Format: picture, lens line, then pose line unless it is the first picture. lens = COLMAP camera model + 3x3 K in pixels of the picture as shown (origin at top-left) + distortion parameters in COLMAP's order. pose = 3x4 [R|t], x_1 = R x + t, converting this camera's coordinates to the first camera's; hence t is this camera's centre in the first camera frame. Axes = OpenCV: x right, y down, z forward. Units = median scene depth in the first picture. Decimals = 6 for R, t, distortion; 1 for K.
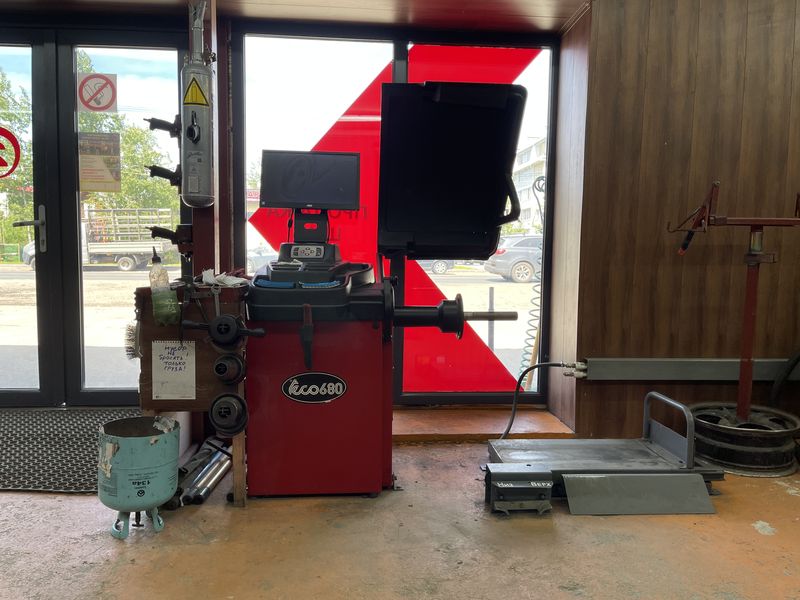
lens RADIAL K [[601.7, 0, 401.2], [0, 601.7, 302.5], [0, 0, 1]] dist [0.066922, -0.092774]
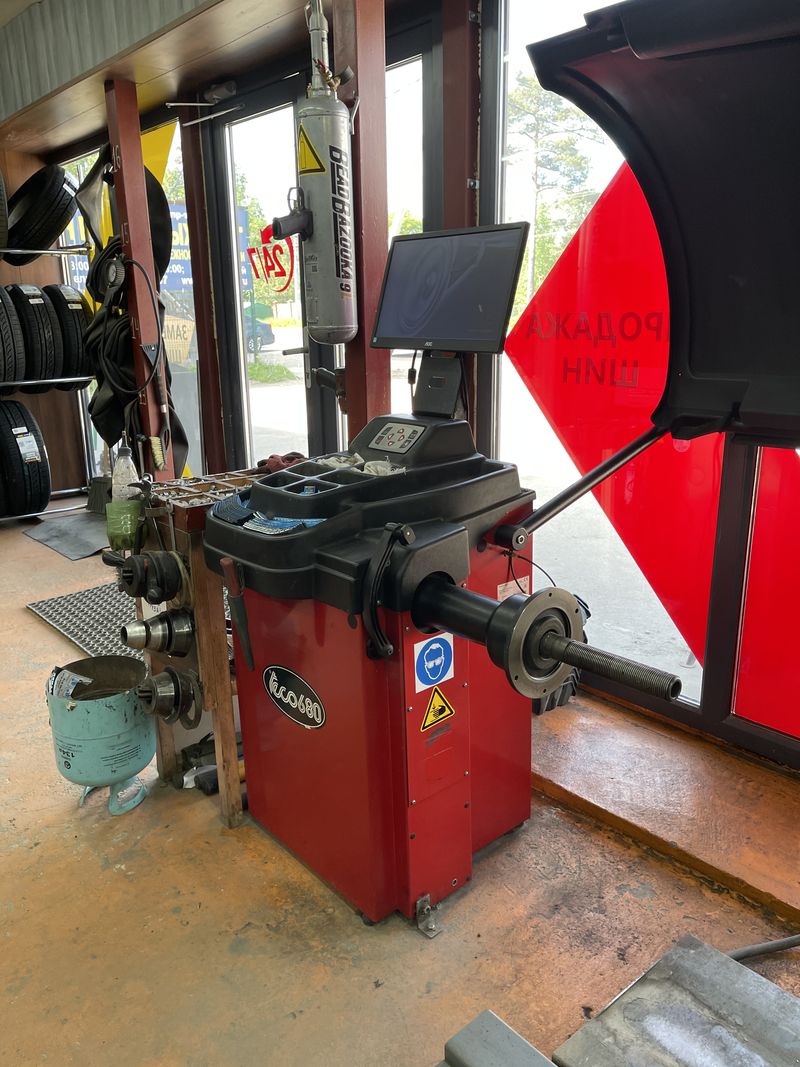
lens RADIAL K [[802.6, 0, 404.7], [0, 802.6, 538.7], [0, 0, 1]] dist [0.066922, -0.092774]
pose [[0.598169, 0.193588, -0.777636, 0.462292], [-0.039899, 0.976374, 0.212372, -0.162112], [0.800376, -0.096007, 0.591761, 0.629406]]
